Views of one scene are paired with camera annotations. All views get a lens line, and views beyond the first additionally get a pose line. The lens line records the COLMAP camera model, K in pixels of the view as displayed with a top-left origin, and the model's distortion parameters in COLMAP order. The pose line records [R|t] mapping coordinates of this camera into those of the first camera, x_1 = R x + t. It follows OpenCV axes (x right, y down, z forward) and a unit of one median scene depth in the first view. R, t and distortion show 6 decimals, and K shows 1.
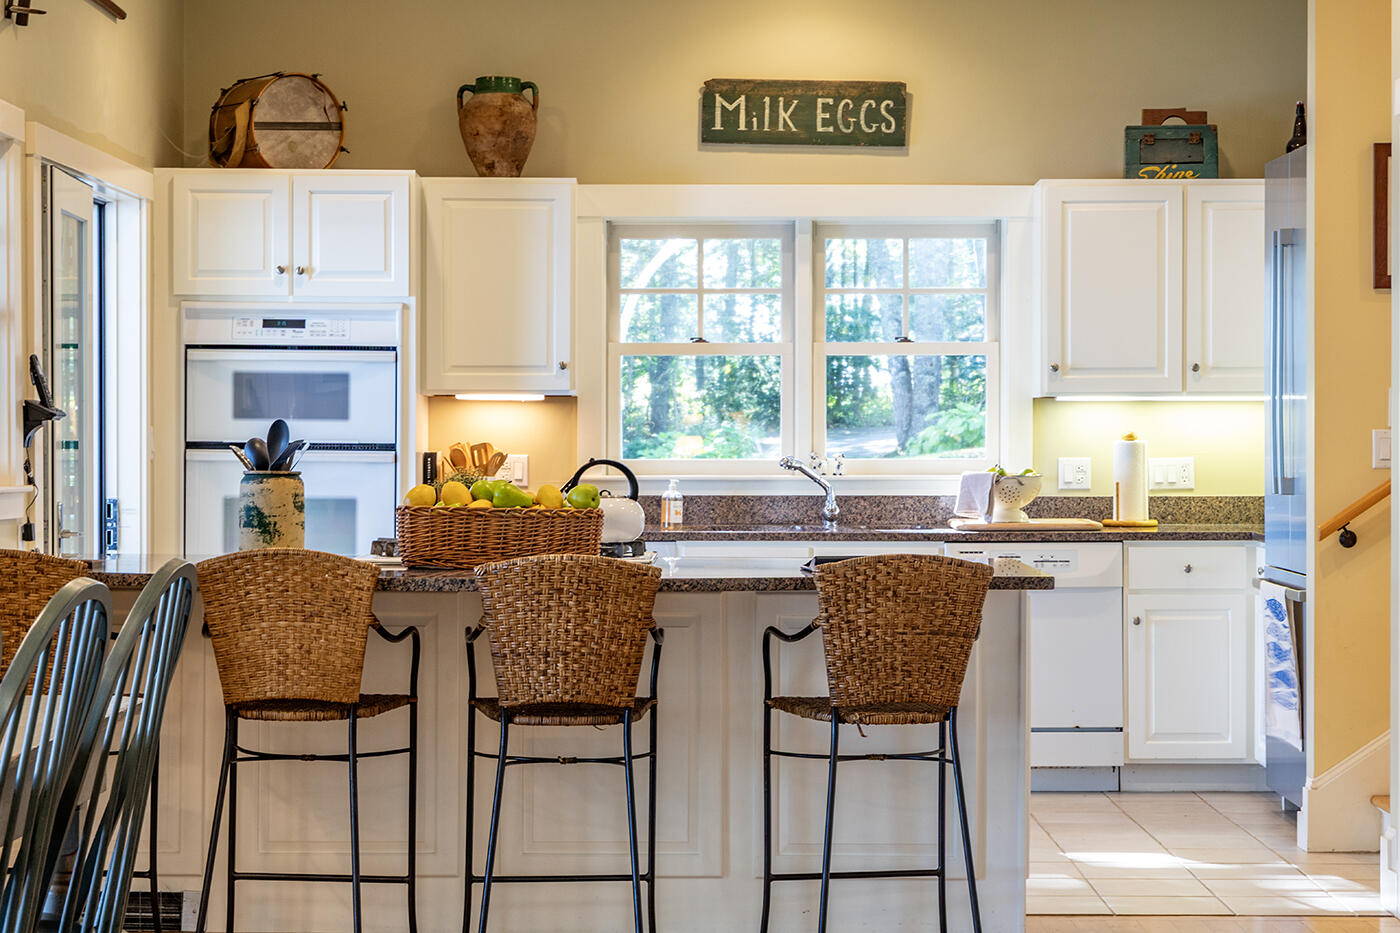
lens RADIAL K [[3080.7, 0, 701.5], [0, 3080.7, 473.6], [0, 0, 1]] dist [0.033141, 0.000000]
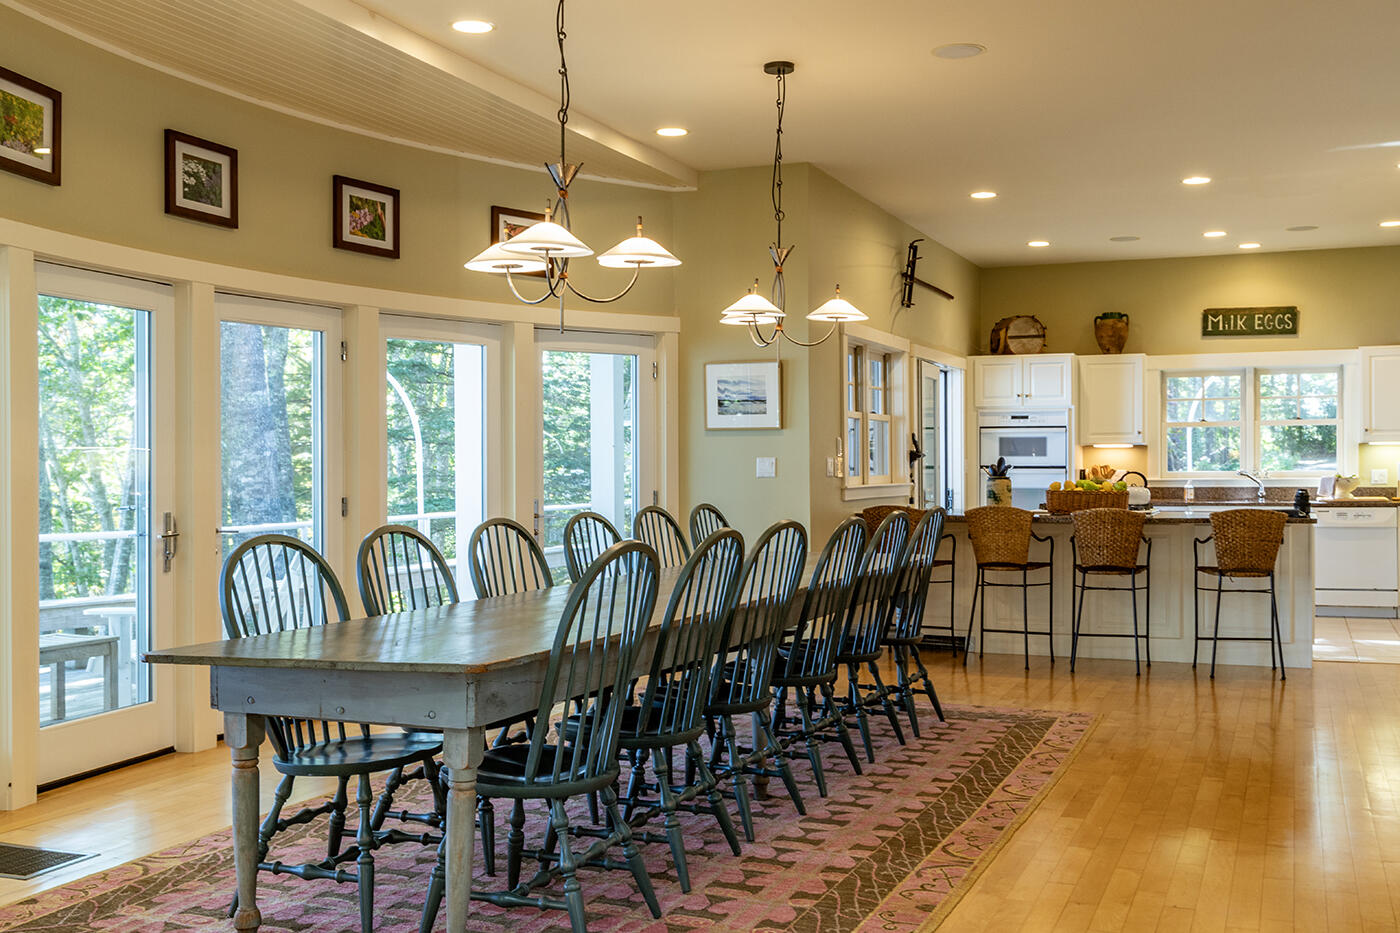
lens RADIAL K [[1443.6, 0, 700.3], [0, 1443.6, 467.8], [0, 0, 1]] dist [-0.000704, 0.000000]
pose [[0.924908, -0.006962, -0.380128, 0.068457], [0.003602, 0.999948, -0.009548, 0.001750], [0.380175, 0.007461, 0.924885, -0.169157]]
